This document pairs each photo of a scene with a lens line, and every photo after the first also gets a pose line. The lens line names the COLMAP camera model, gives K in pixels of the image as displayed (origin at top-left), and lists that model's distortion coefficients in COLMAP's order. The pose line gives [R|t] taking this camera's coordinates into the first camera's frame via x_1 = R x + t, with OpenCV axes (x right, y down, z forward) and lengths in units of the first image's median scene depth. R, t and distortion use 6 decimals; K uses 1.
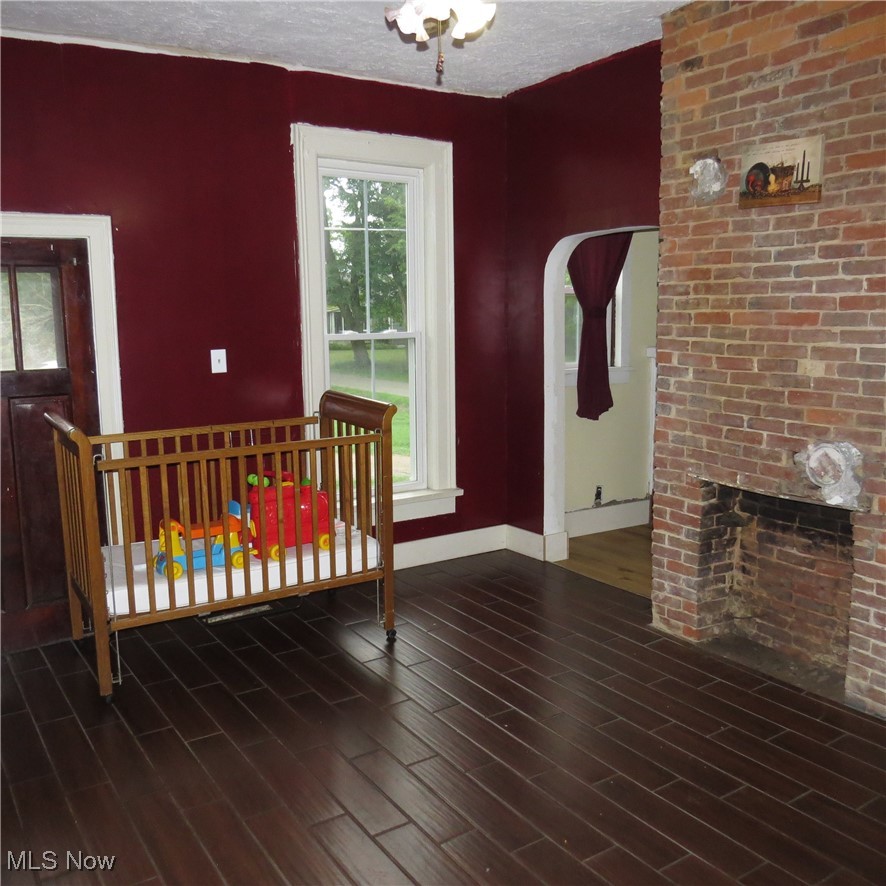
lens RADIAL K [[857.3, 0, 441.7], [0, 857.3, 441.0], [0, 0, 1]] dist [-0.020432, 0.000000]
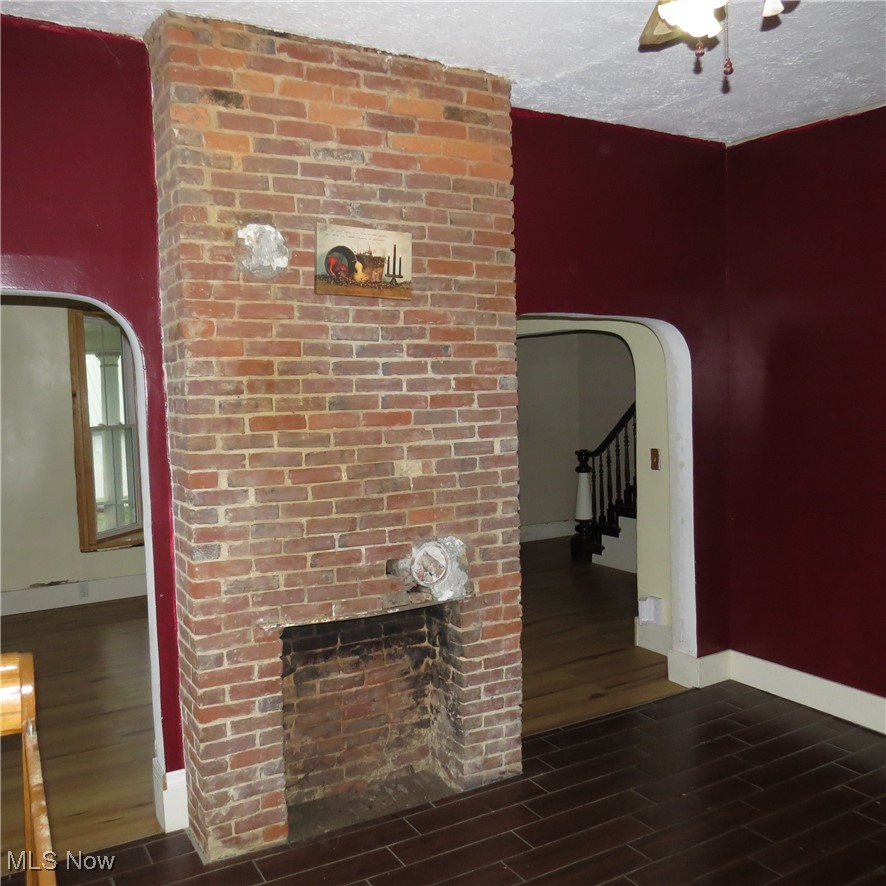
lens RADIAL K [[857.3, 0, 433.9], [0, 857.3, 442.4], [0, 0, 1]] dist [-0.020432, 0.000000]
pose [[0.062483, -0.049075, 0.996839, -0.470803], [0.174445, 0.983952, 0.037507, -0.130032], [-0.982683, 0.171550, 0.070041, 0.801737]]
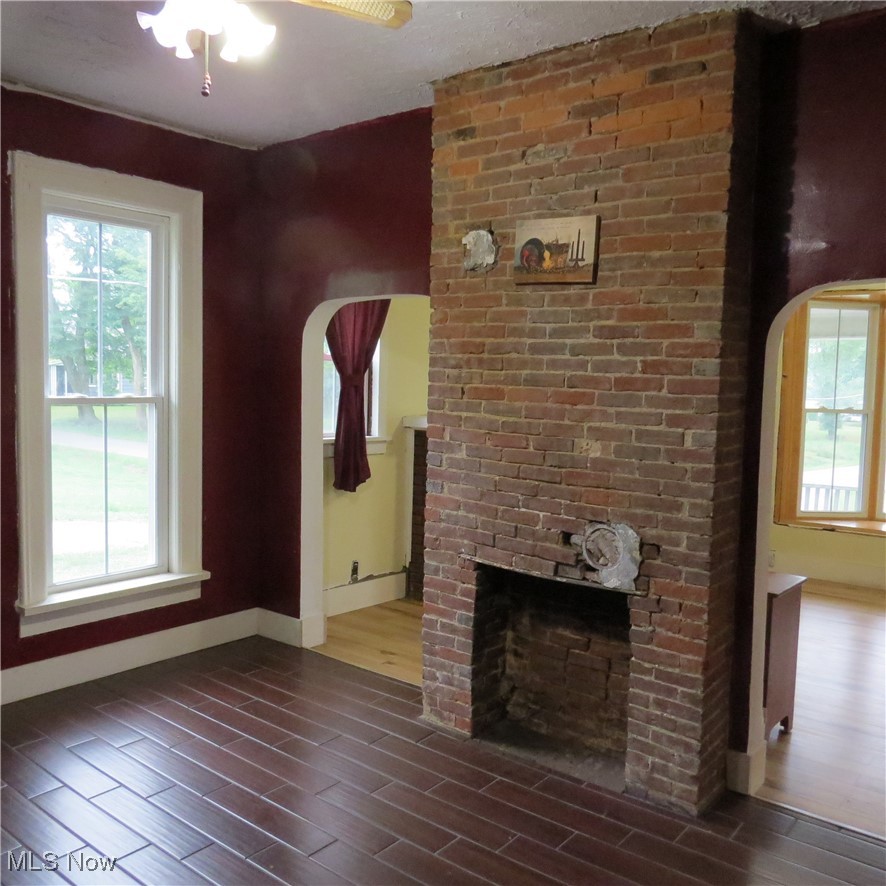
lens RADIAL K [[841.6, 0, 440.9], [0, 841.6, 442.1], [0, 0, 1]] dist [-0.018884, 0.000000]
pose [[0.952920, 0.012430, 0.302967, -0.018156], [0.008342, 0.997706, -0.067173, -0.025553], [-0.303107, 0.066538, 0.950631, 0.117232]]
